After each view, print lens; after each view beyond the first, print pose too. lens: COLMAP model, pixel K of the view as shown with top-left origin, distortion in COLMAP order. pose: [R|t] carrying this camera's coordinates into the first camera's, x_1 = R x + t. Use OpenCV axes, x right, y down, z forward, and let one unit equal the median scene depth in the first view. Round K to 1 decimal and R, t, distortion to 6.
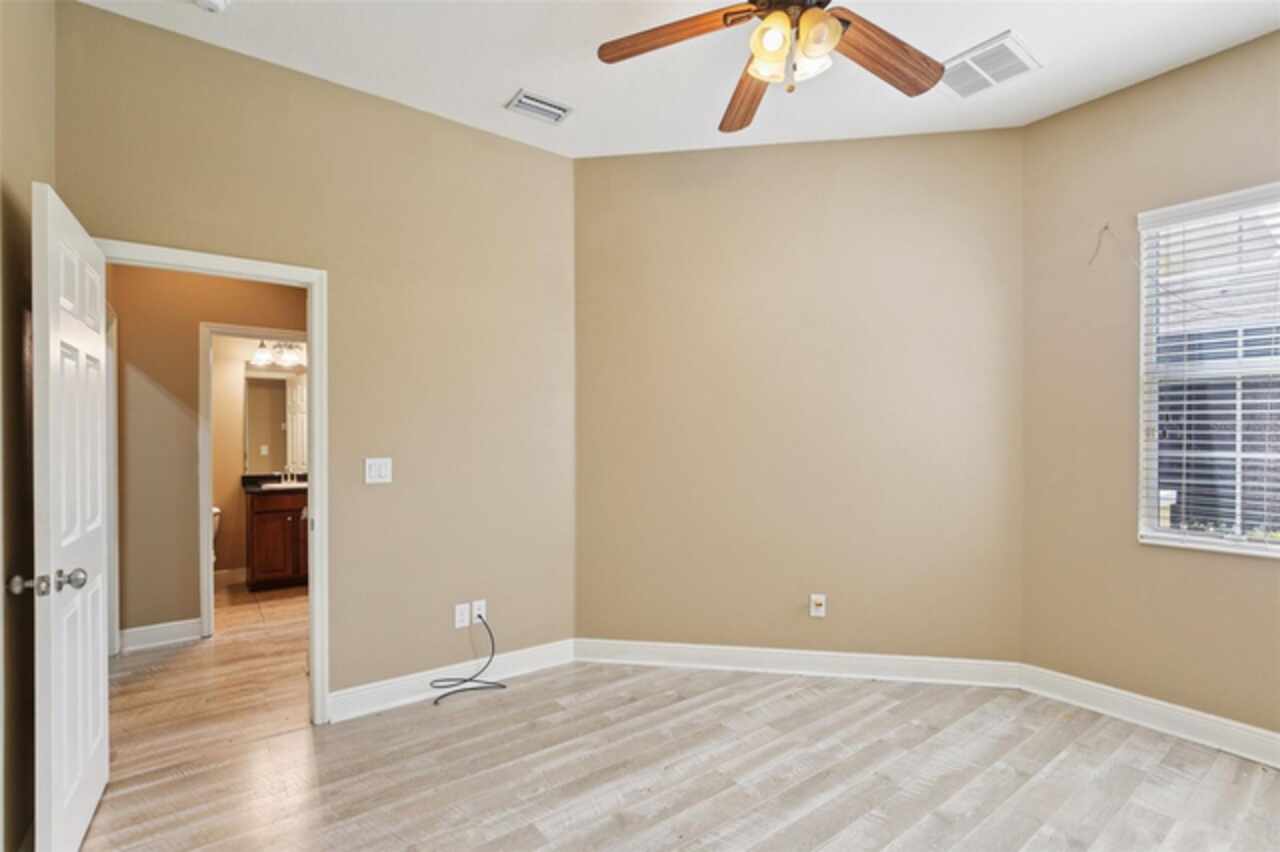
lens RADIAL K [[592.2, 0, 637.5], [0, 592.2, 431.2], [0, 0, 1]] dist [0.003109, 0.000757]
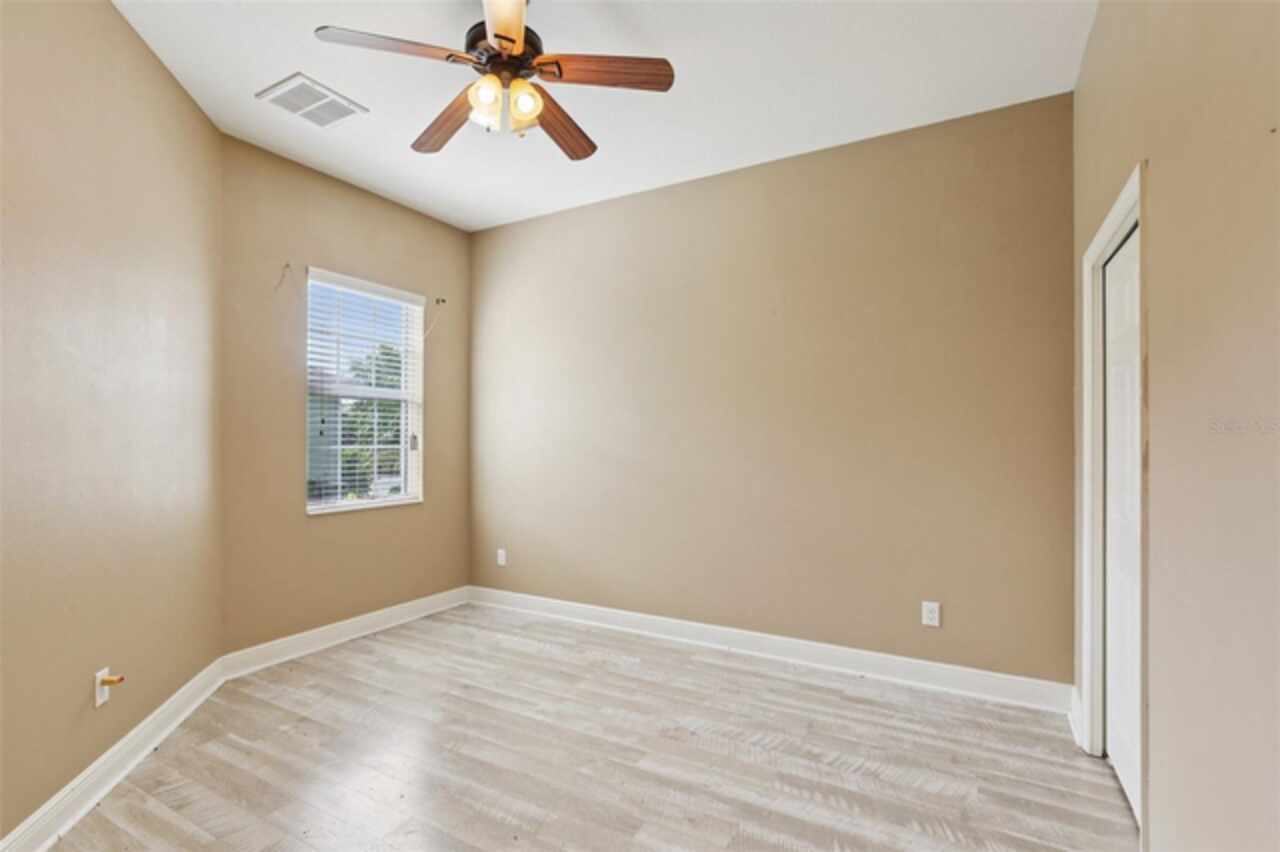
lens RADIAL K [[592.2, 0, 637.5], [0, 592.2, 431.2], [0, 0, 1]] dist [0.003109, 0.000757]
pose [[-0.397247, 0.009335, 0.917664, -0.670237], [-0.008989, 0.999861, -0.014062, 0.012429], [-0.917668, -0.013835, -0.397108, 0.873879]]
